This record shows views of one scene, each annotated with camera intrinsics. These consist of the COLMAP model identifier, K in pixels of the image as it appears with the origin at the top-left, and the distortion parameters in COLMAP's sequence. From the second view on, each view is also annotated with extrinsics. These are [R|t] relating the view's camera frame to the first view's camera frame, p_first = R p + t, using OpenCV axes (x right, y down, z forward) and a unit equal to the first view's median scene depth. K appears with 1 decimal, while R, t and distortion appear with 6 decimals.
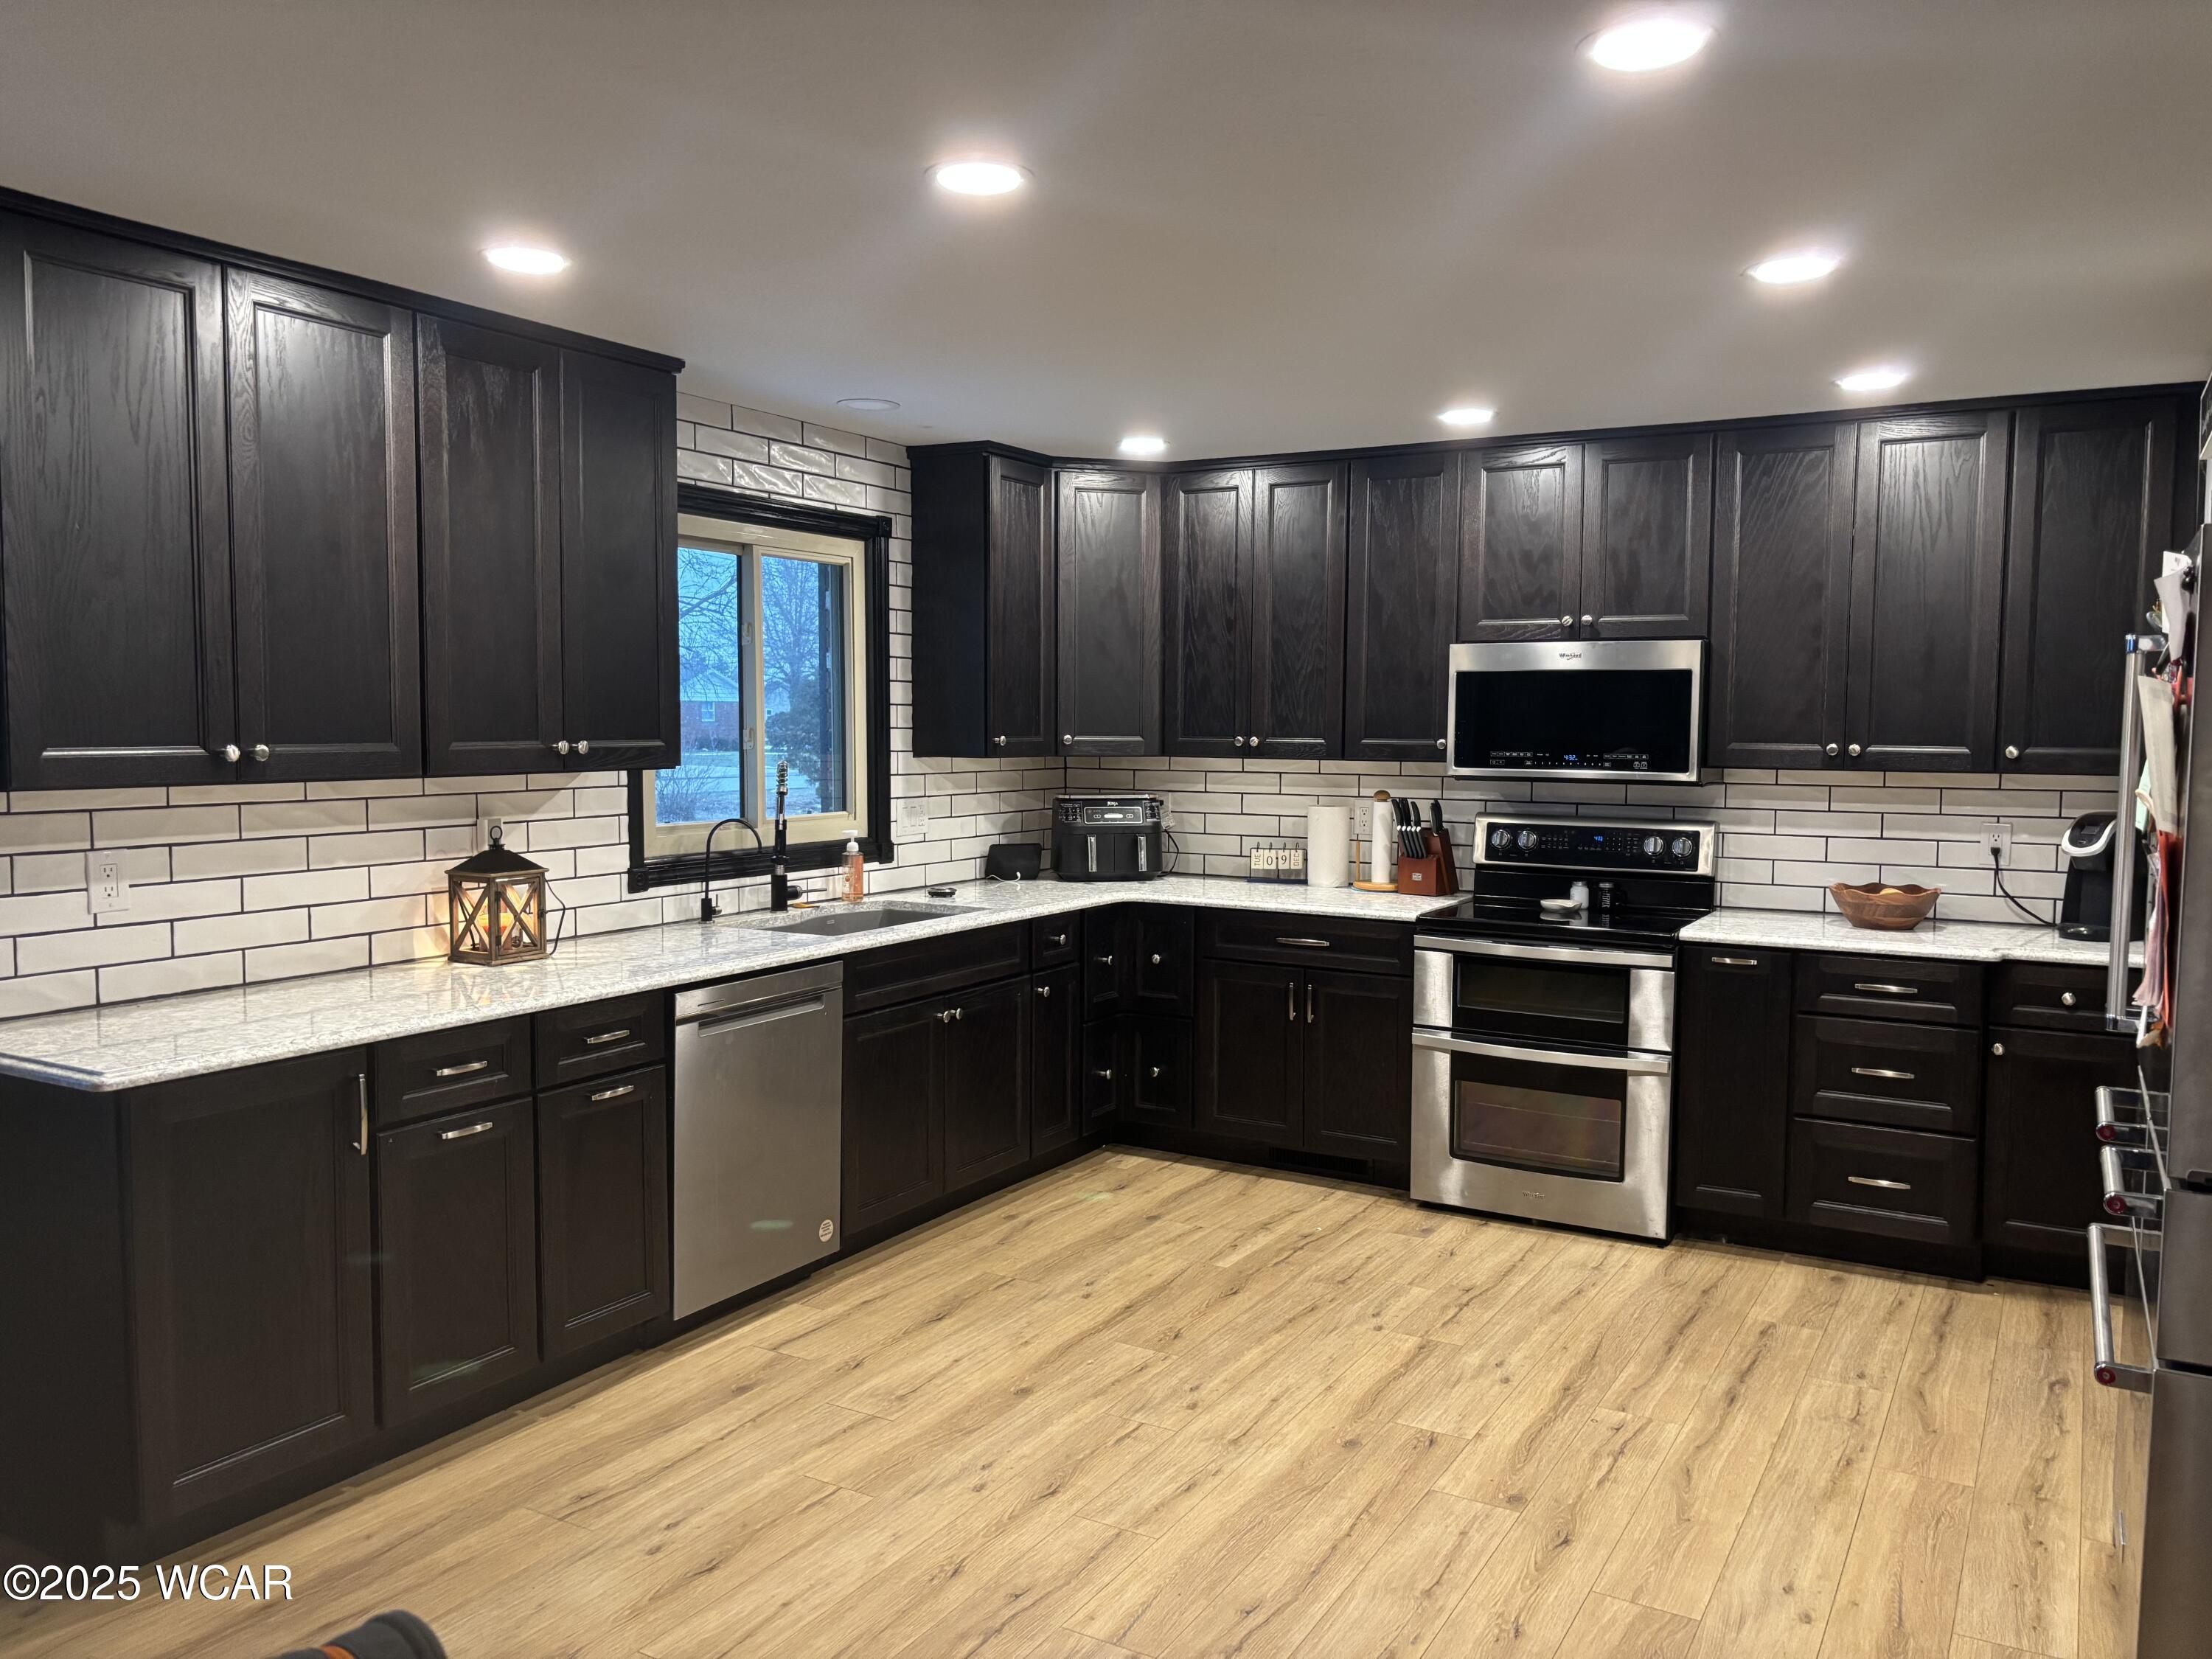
lens RADIAL K [[1649.7, 0, 1106.0], [0, 1649.7, 829.5], [0, 0, 1]] dist [0.046430, 0.002510]
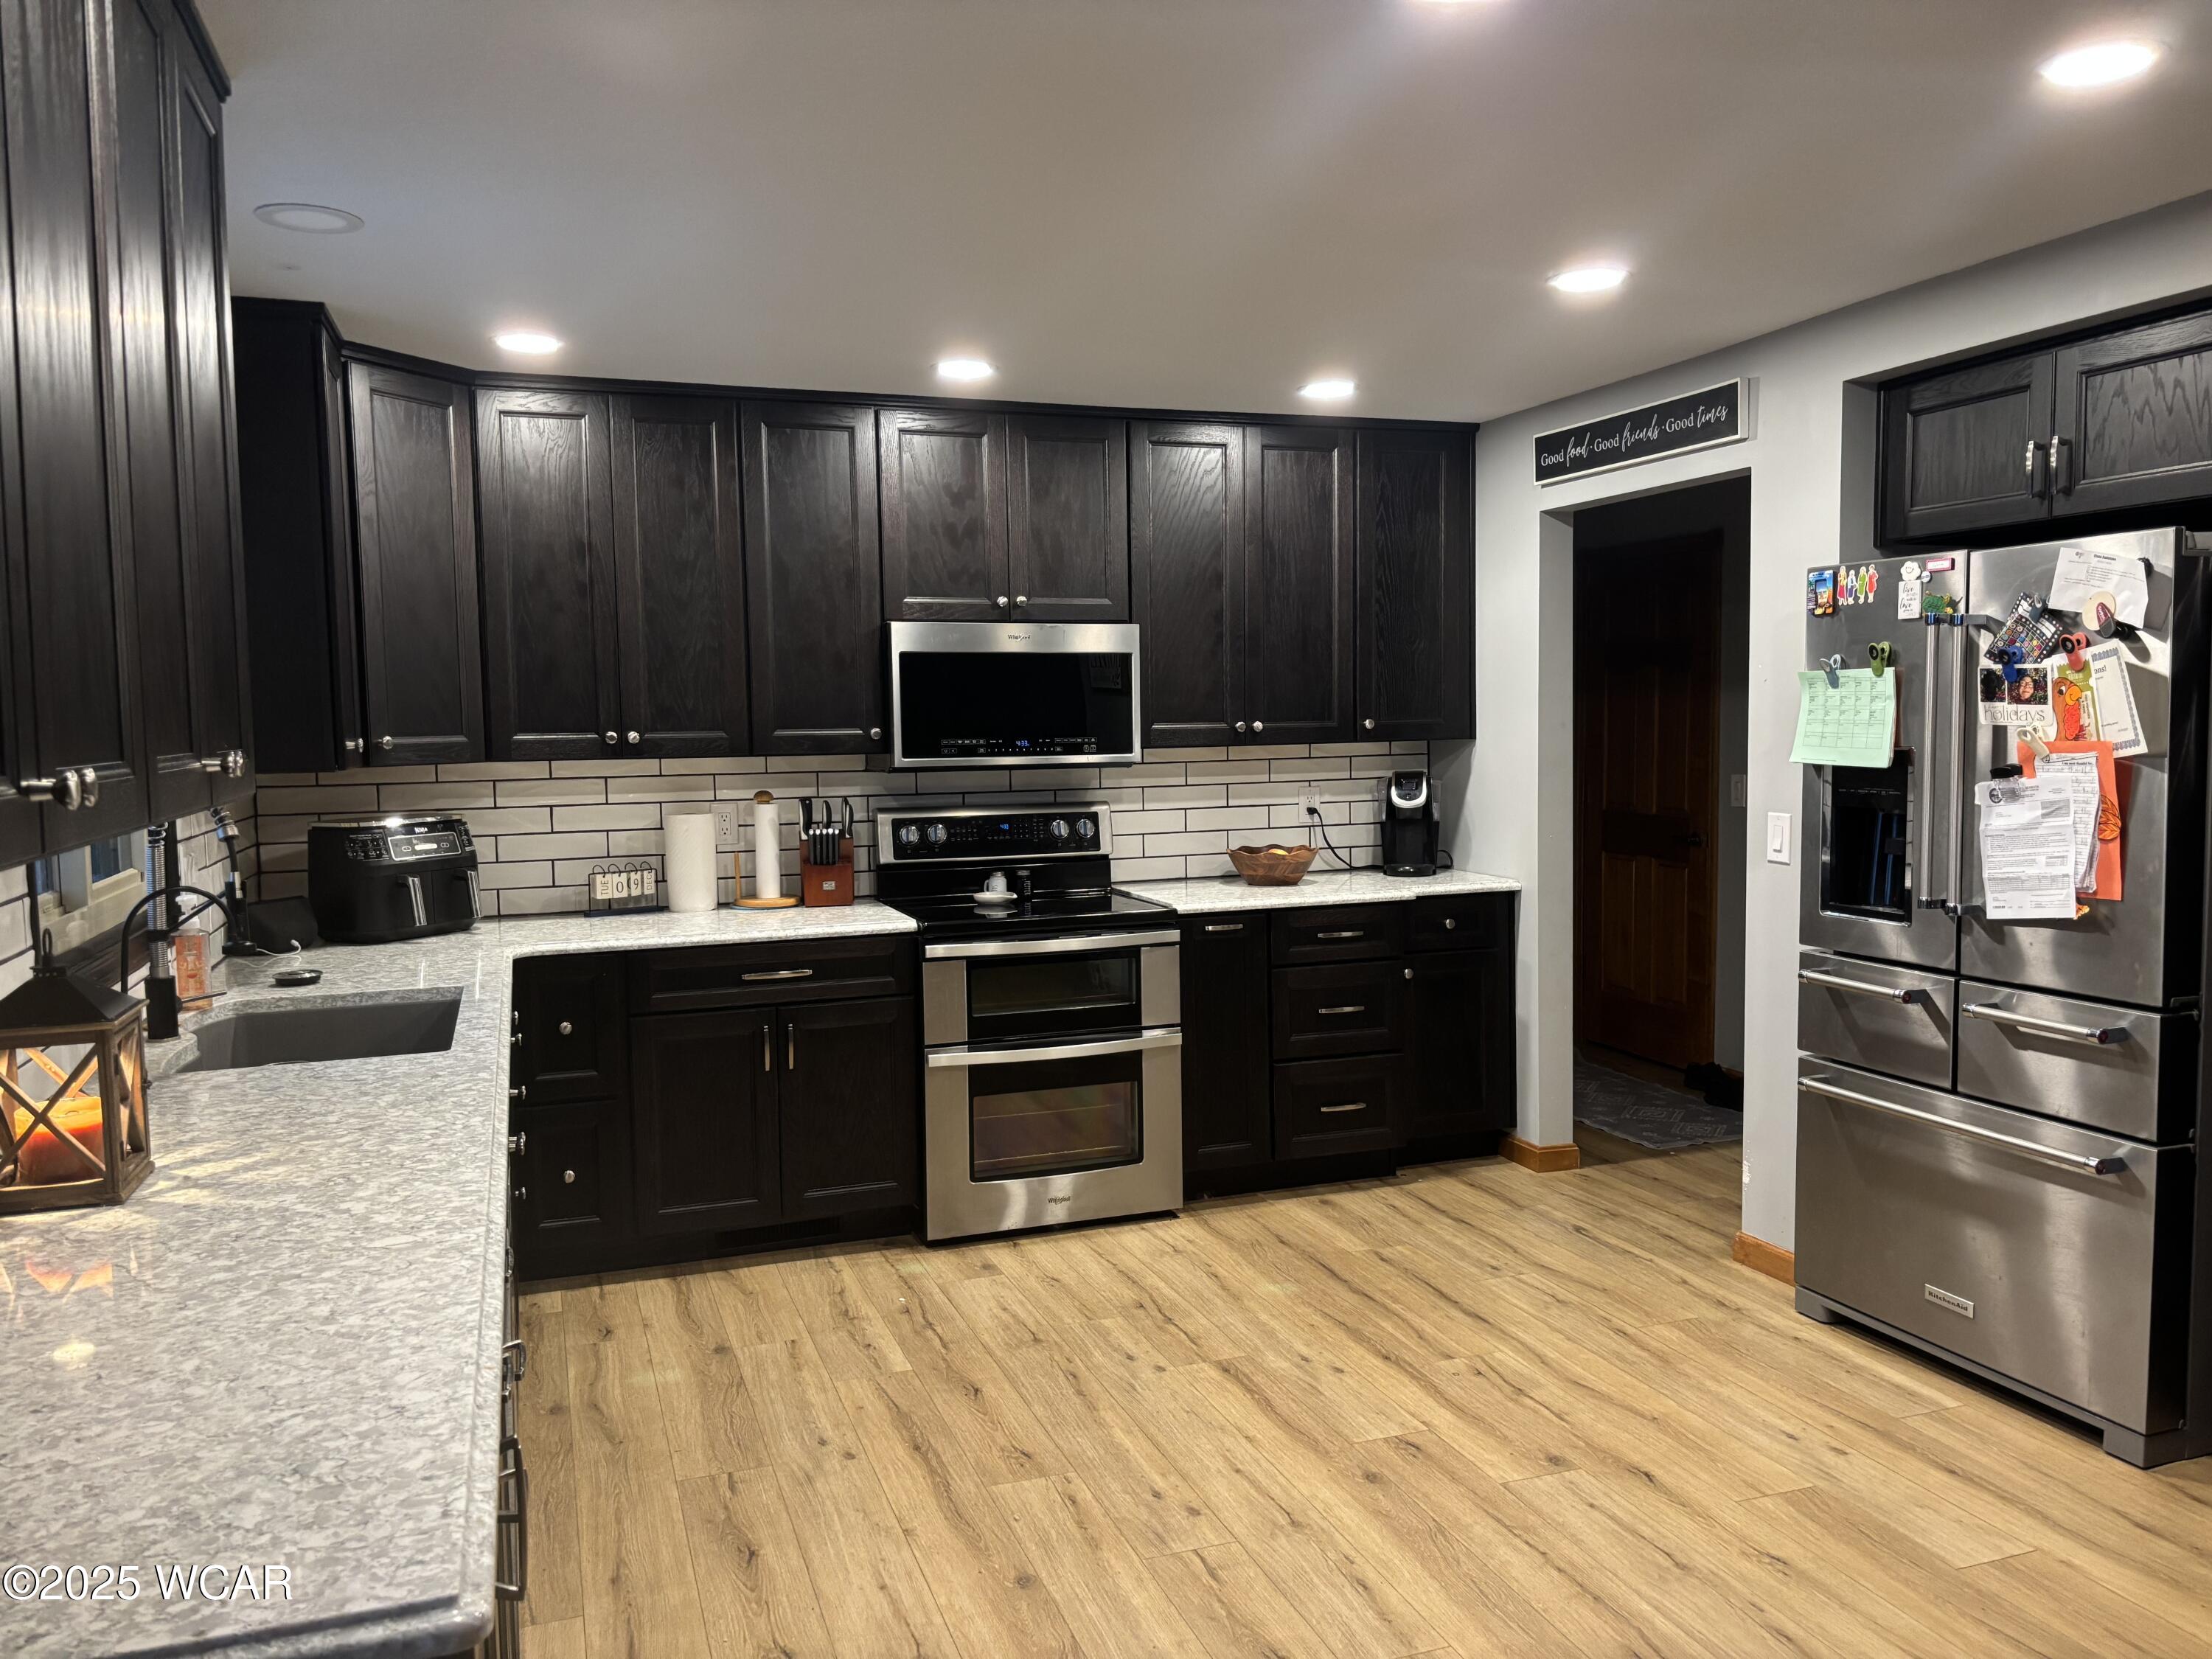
lens RADIAL K [[1698.0, 0, 1106.0], [0, 1698.0, 829.5], [0, 0, 1]] dist [0.135181, -0.196054]
pose [[0.645659, -0.071762, 0.760247, -0.473031], [0.070853, 0.996910, 0.033927, -0.024978], [-0.760332, 0.031960, 0.648748, 0.342715]]
